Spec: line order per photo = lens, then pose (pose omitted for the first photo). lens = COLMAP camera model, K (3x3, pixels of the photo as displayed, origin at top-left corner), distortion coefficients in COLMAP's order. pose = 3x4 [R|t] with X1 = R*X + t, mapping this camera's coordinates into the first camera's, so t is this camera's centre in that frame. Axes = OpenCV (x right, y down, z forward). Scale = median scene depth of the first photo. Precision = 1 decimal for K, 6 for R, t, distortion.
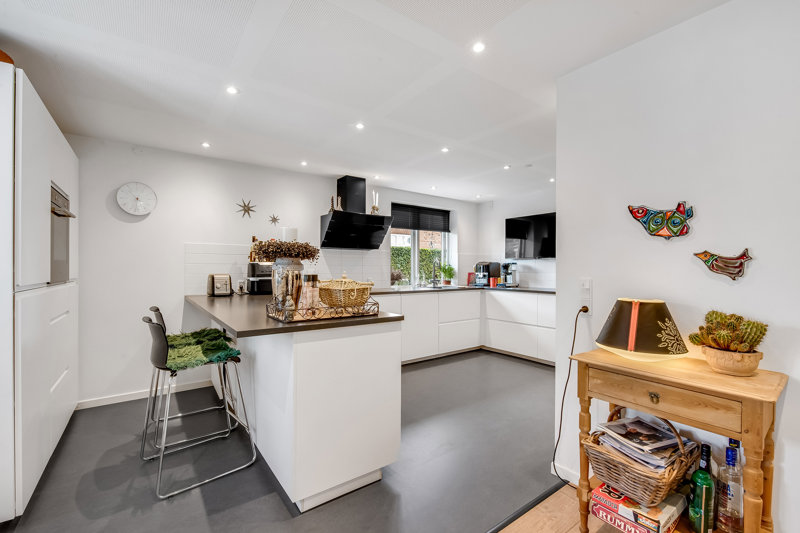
lens RADIAL K [[368.5, 0, 401.5], [0, 368.5, 257.1], [0, 0, 1]] dist [0.000524, -0.000053]
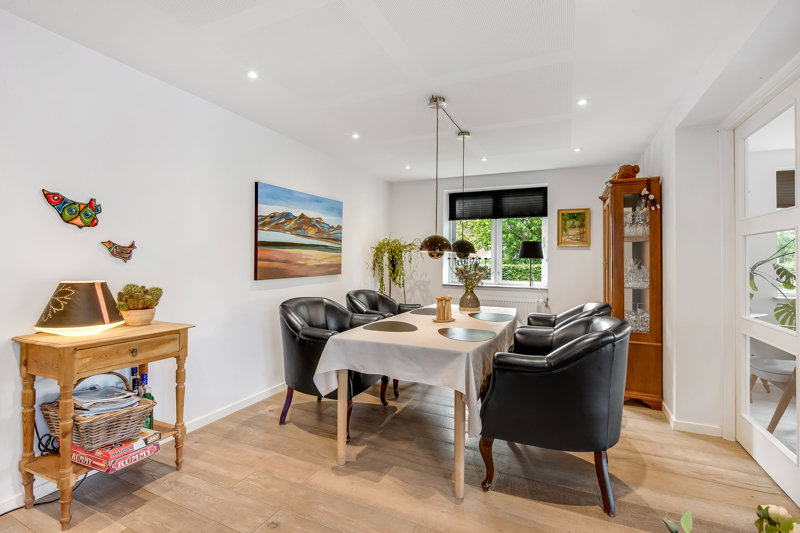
lens RADIAL K [[368.5, 0, 401.5], [0, 368.5, 257.1], [0, 0, 1]] dist [0.000524, -0.000053]
pose [[-0.504202, 0.004125, 0.863576, -0.796178], [-0.031380, 0.999241, -0.023094, 0.038331], [-0.863015, -0.038743, -0.503690, 0.740039]]
